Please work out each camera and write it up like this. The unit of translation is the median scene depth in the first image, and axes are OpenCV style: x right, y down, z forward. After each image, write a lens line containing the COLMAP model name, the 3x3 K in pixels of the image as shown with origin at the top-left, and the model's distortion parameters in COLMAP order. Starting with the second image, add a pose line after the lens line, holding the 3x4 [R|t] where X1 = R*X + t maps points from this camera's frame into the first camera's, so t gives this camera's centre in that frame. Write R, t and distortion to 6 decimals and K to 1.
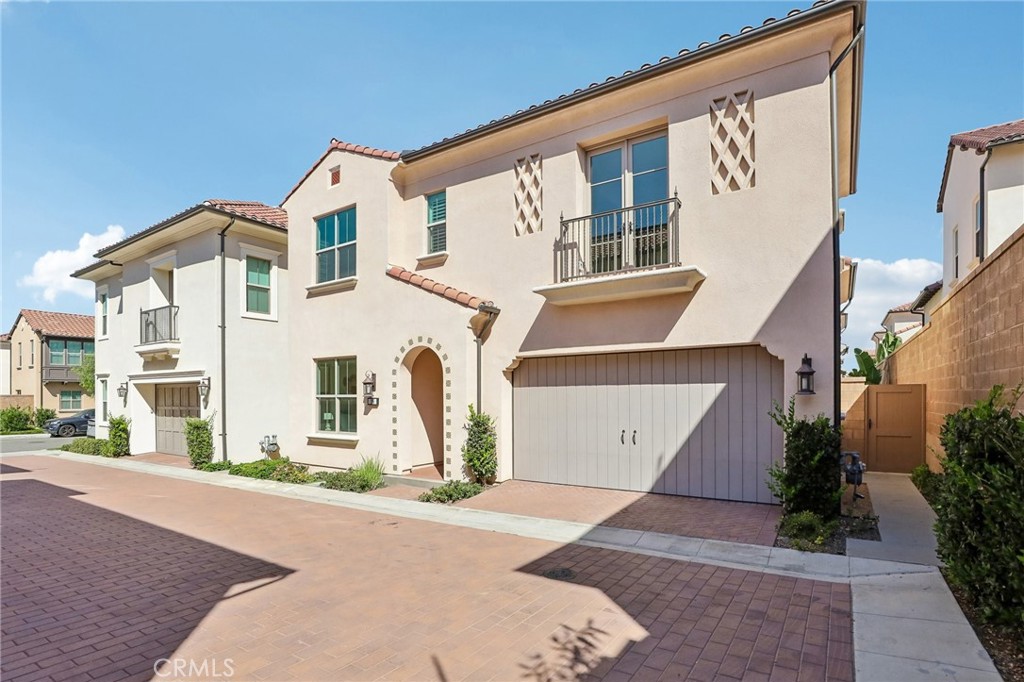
lens RADIAL K [[501.7, 0, 523.8], [0, 501.7, 386.2], [0, 0, 1]] dist [-0.026744, 0.000101]
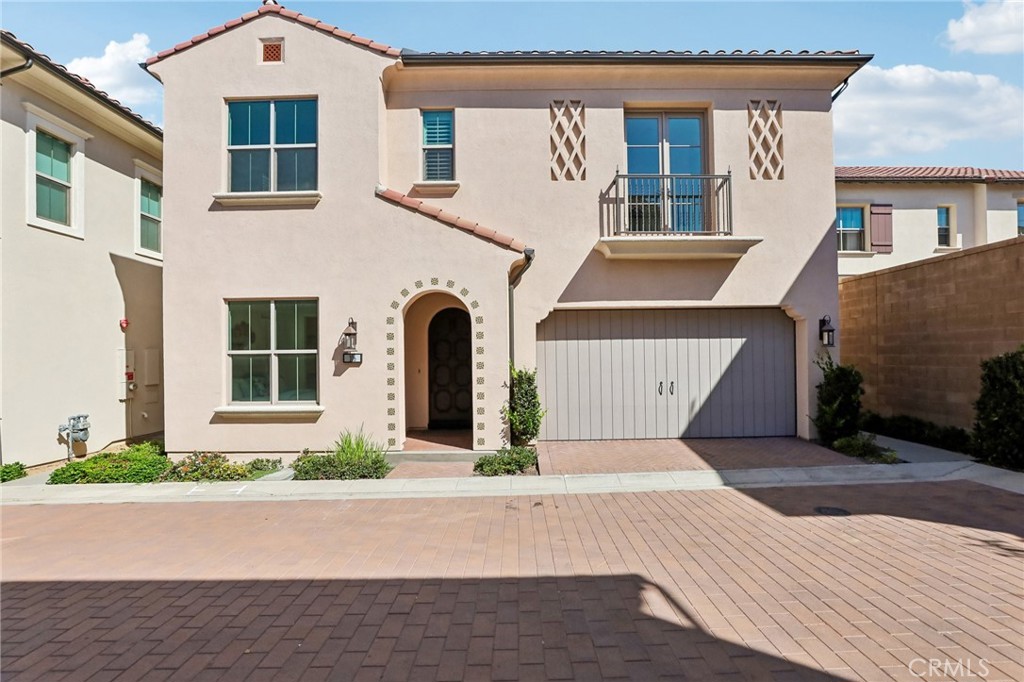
lens RADIAL K [[476.8, 0, 515.2], [0, 476.8, 341.4], [0, 0, 1]] dist [-0.044809, 0.016242]
pose [[0.838296, 0.007189, 0.545167, -0.545147], [-0.003701, 0.999965, -0.007494, 0.010460], [-0.545202, 0.004264, 0.838294, 0.283645]]
